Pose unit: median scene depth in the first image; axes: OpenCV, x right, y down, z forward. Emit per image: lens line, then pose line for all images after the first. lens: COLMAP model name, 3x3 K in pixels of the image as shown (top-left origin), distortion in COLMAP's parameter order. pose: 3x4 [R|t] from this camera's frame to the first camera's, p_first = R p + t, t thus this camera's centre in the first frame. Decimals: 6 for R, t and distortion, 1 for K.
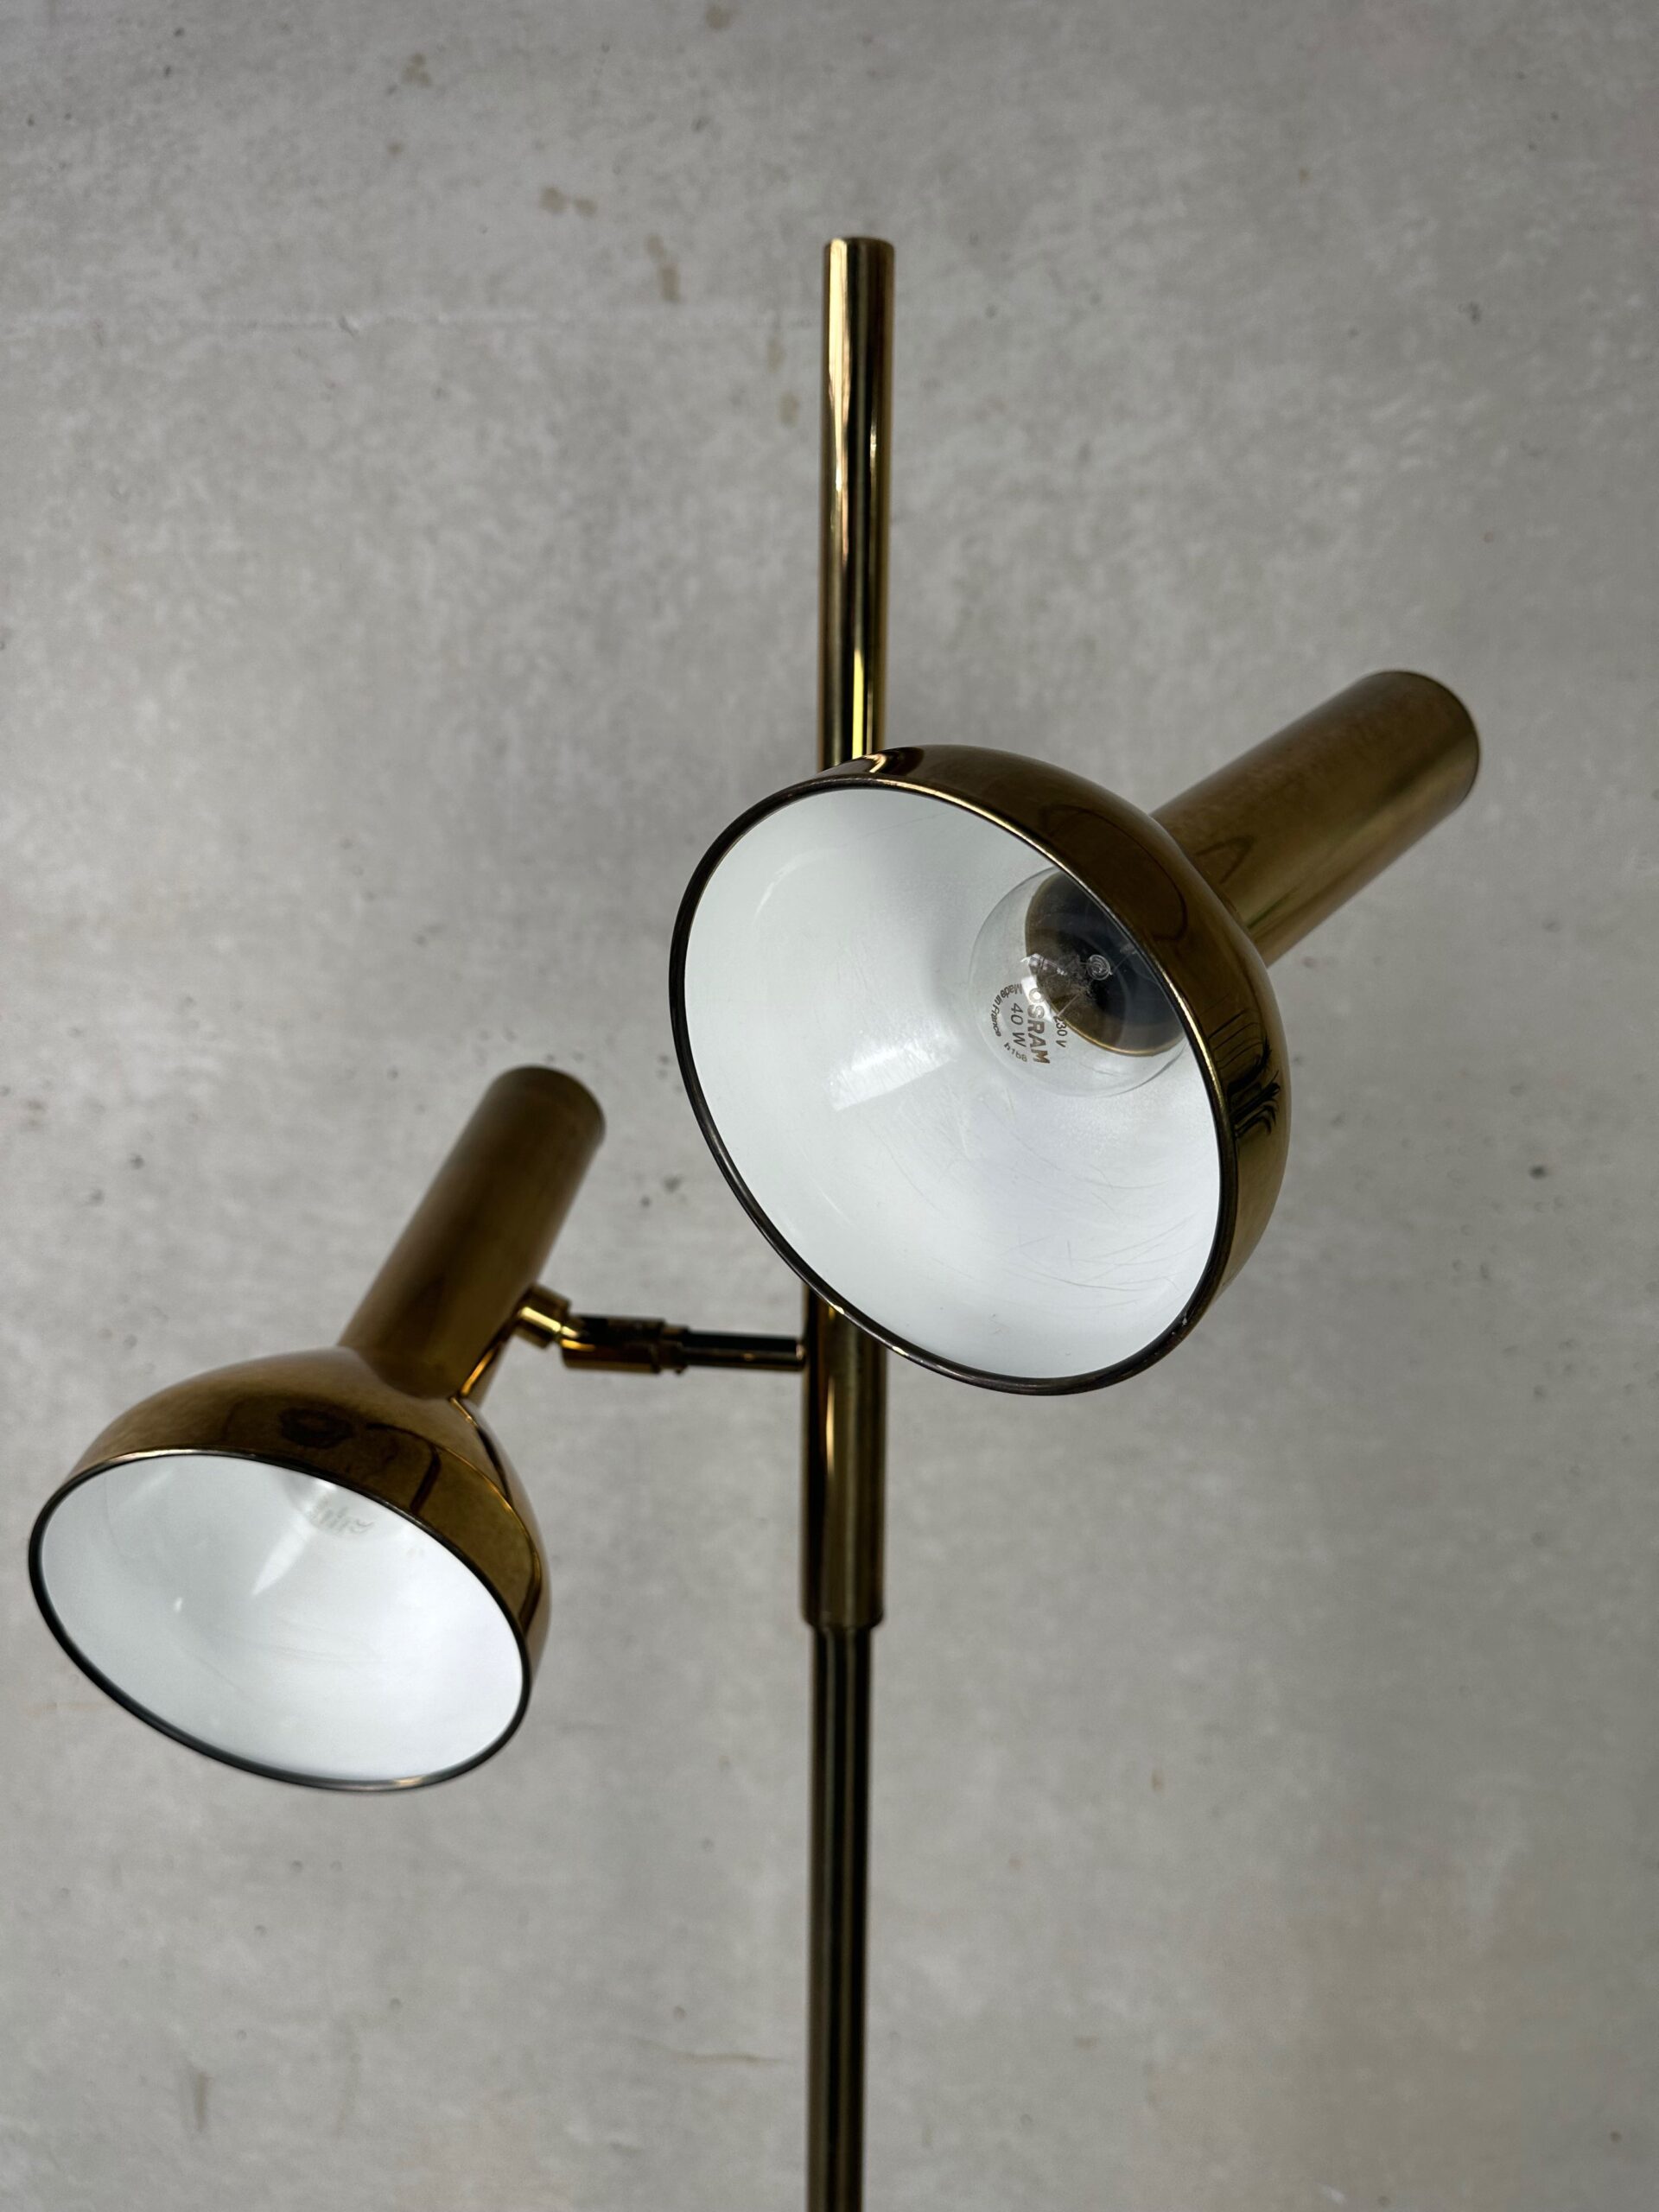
lens RADIAL K [[1559.4, 0, 811.9], [0, 1559.4, 1099.3], [0, 0, 1]] dist [-0.004015, -0.010440]
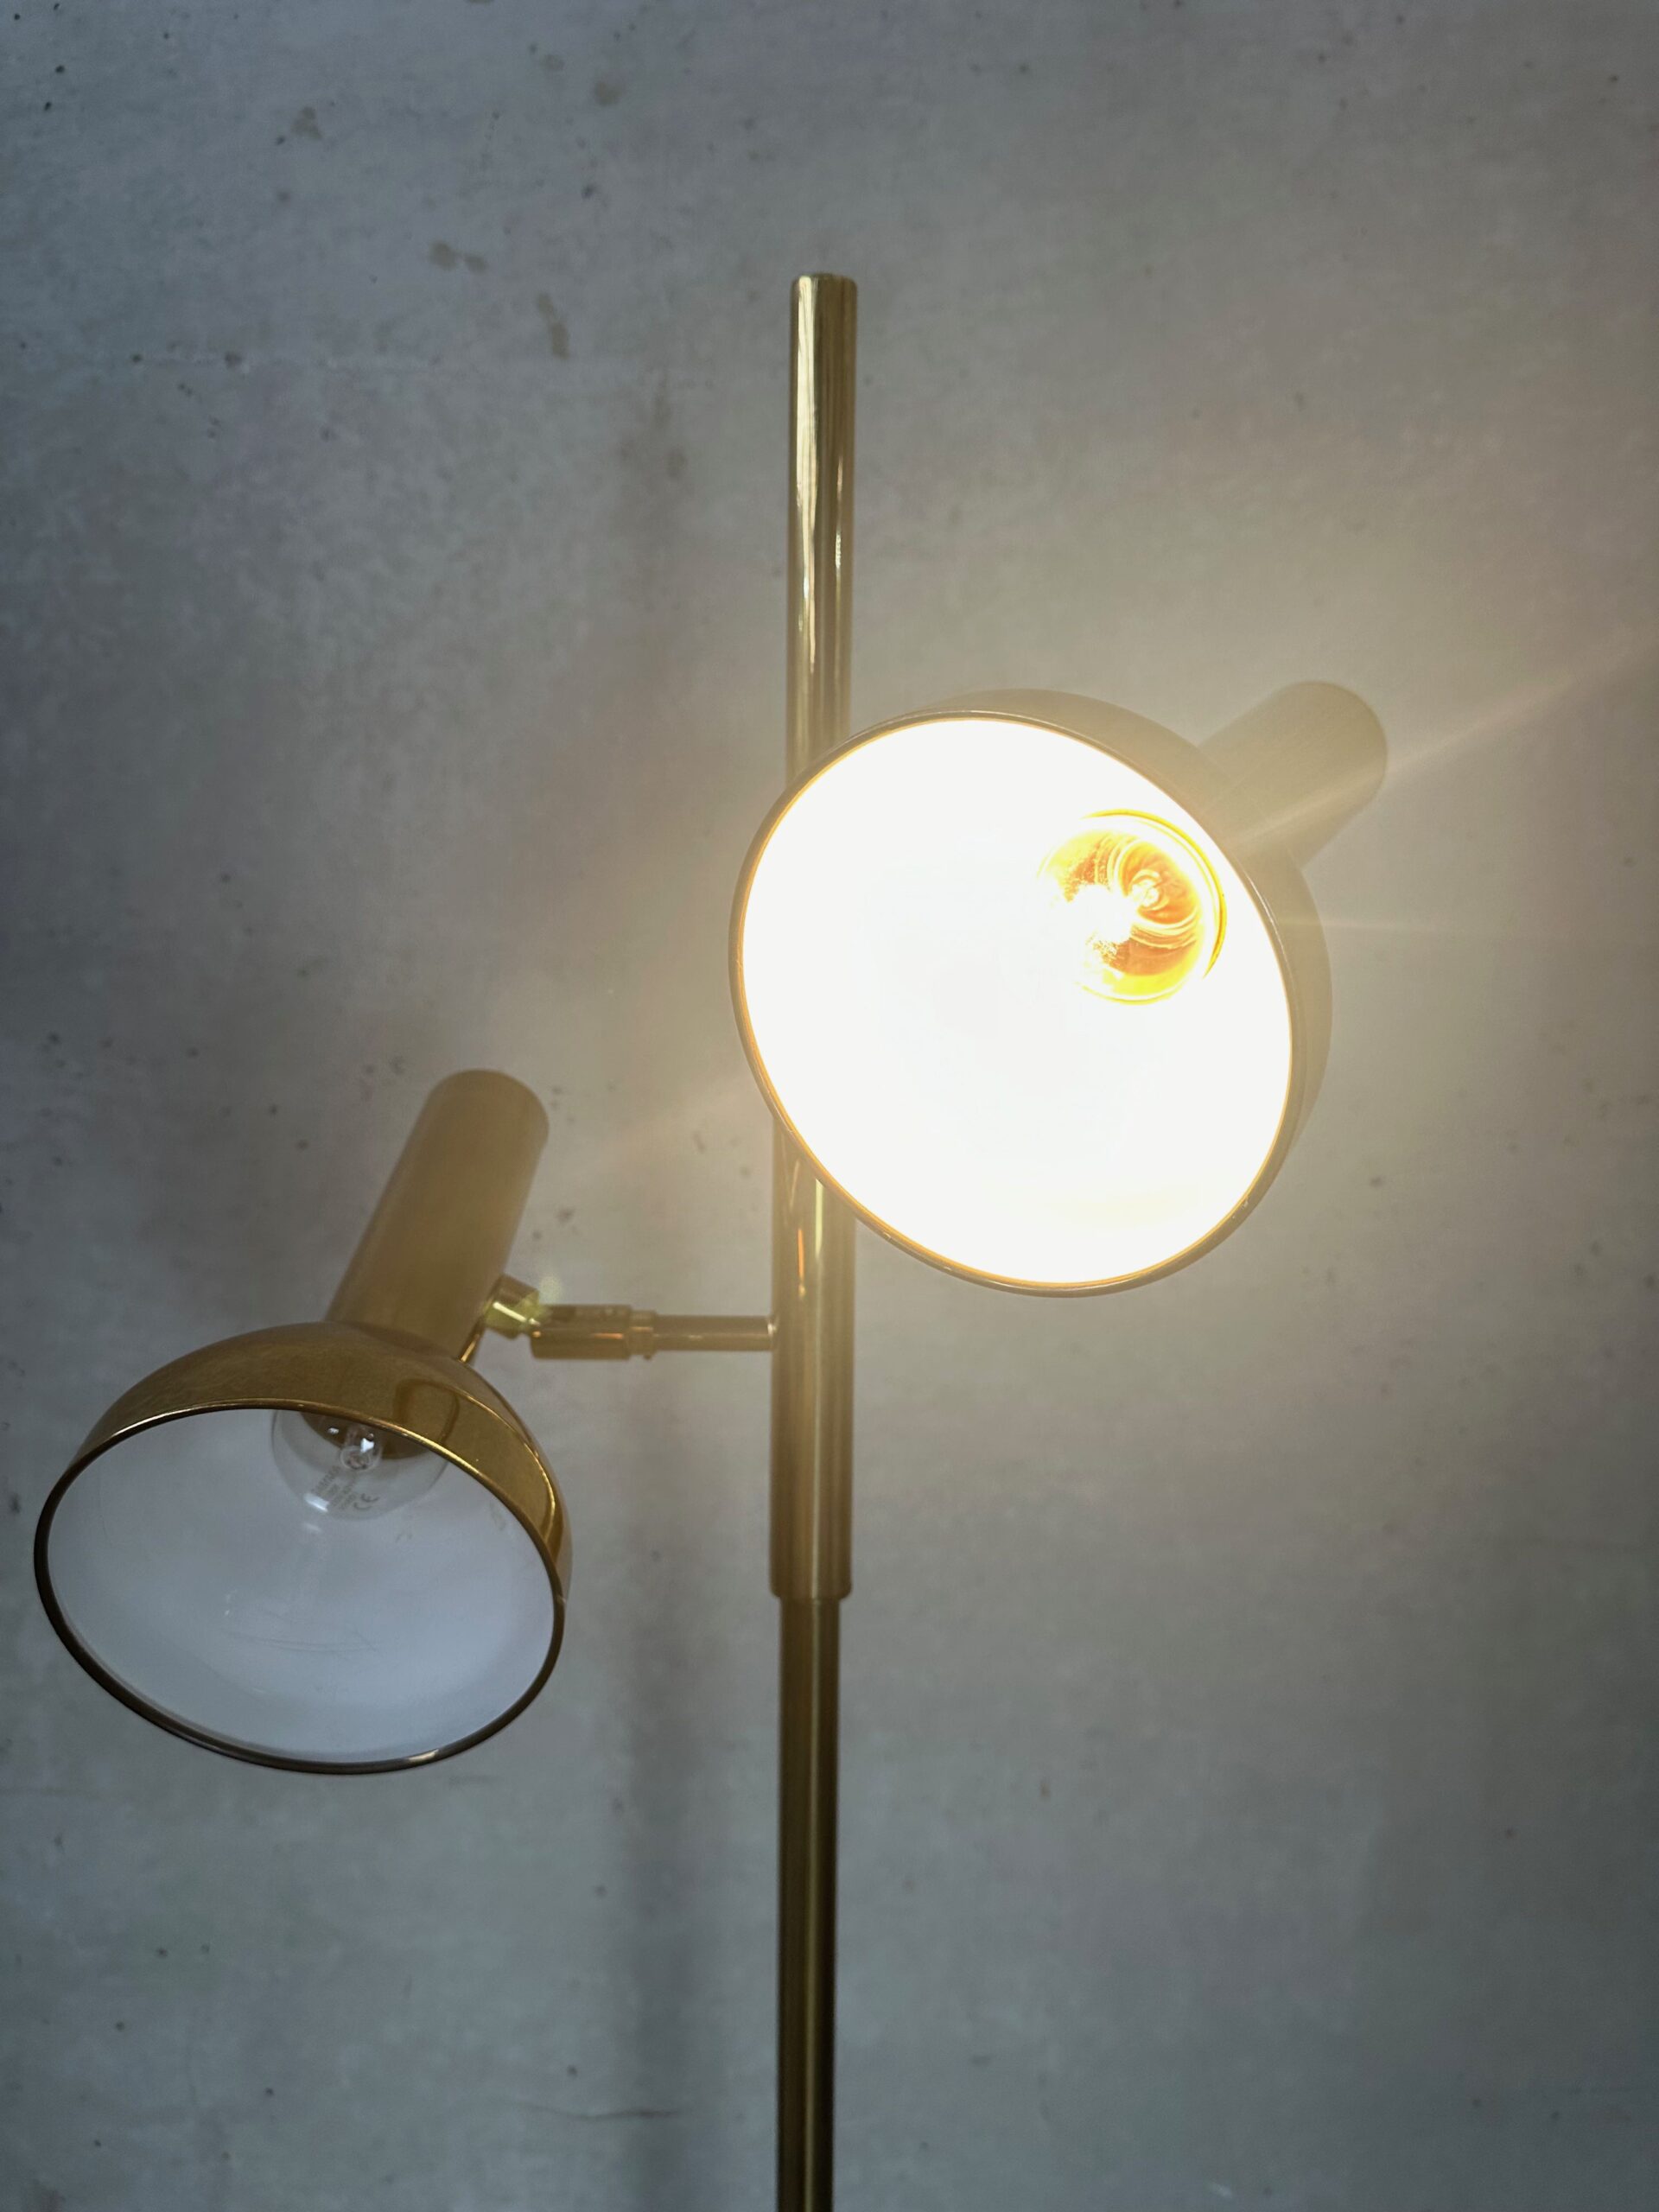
lens RADIAL K [[1559.4, 0, 812.4], [0, 1559.4, 1104.9], [0, 0, 1]] dist [-0.004015, -0.010440]
pose [[0.990412, -0.014294, 0.137402, -0.071623], [0.021357, 0.998518, -0.050064, 0.038788], [-0.136483, 0.052518, 0.989249, -0.021293]]
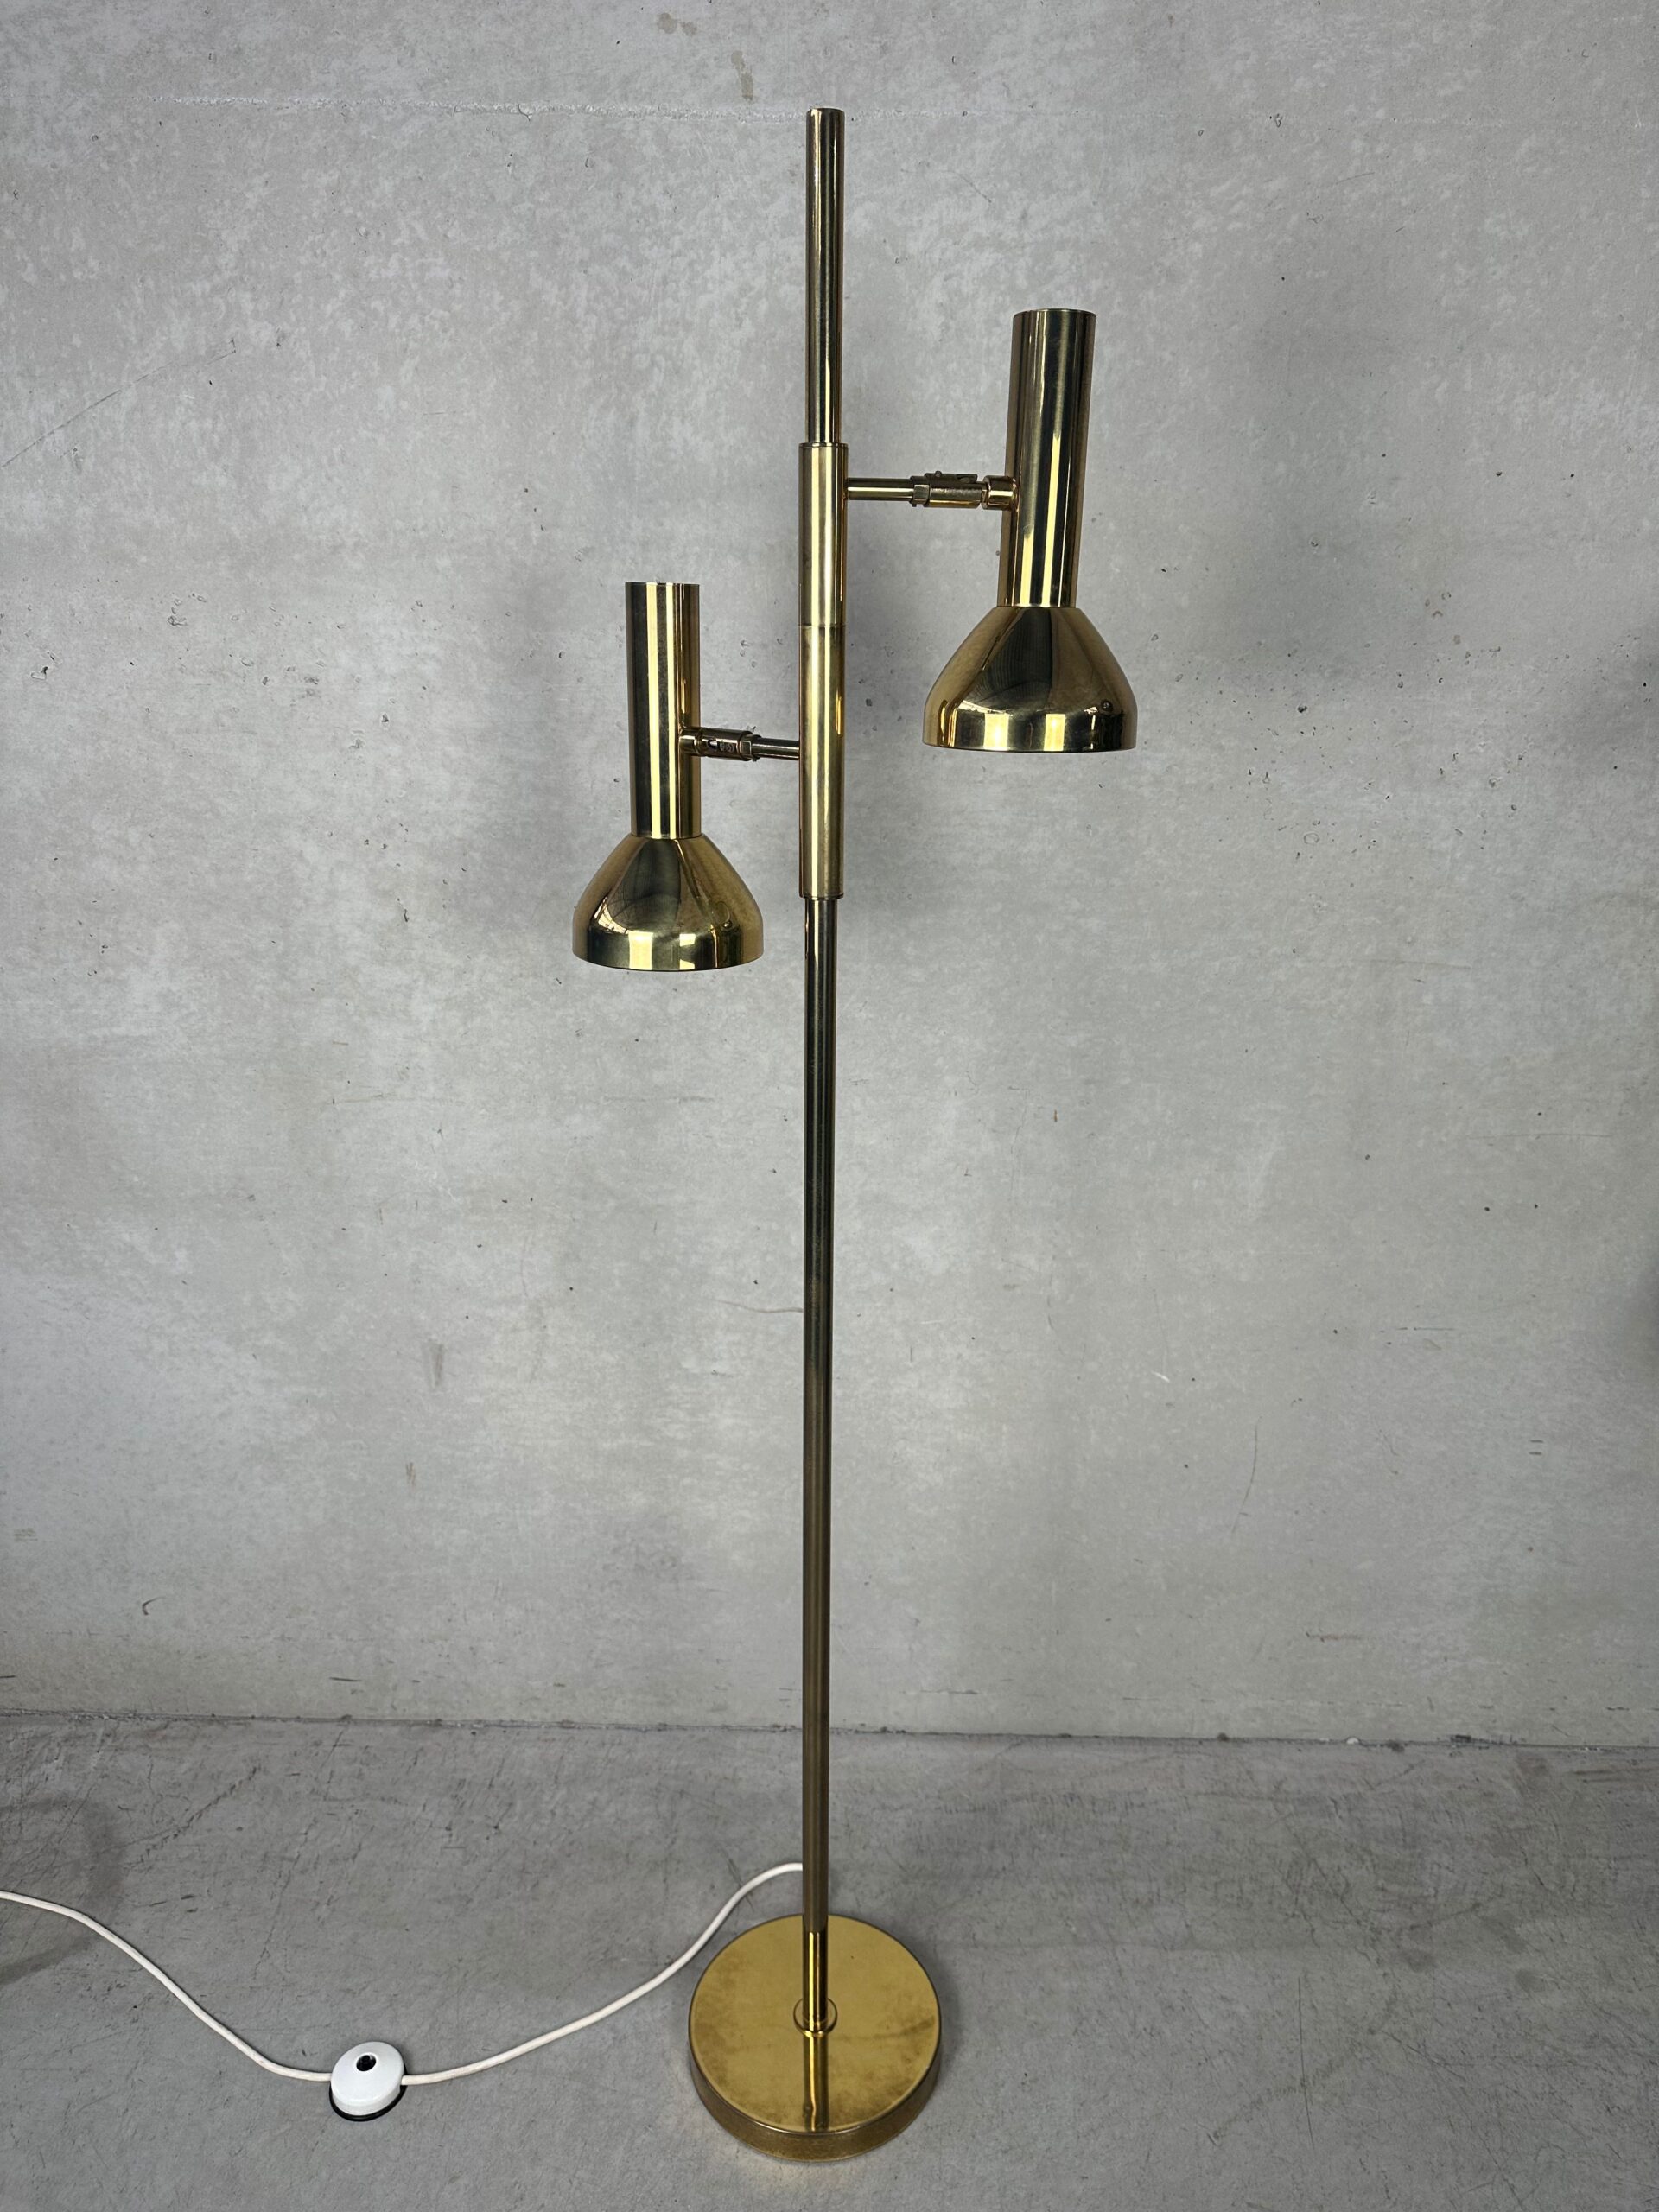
lens RADIAL K [[1559.4, 0, 825.5], [0, 1559.4, 1139.7], [0, 0, 1]] dist [-0.004015, -0.010440]
pose [[0.997975, -0.022115, 0.059634, -0.122964], [0.010590, 0.982294, 0.187047, 0.175715], [-0.062715, -0.186037, 0.980539, -0.612000]]
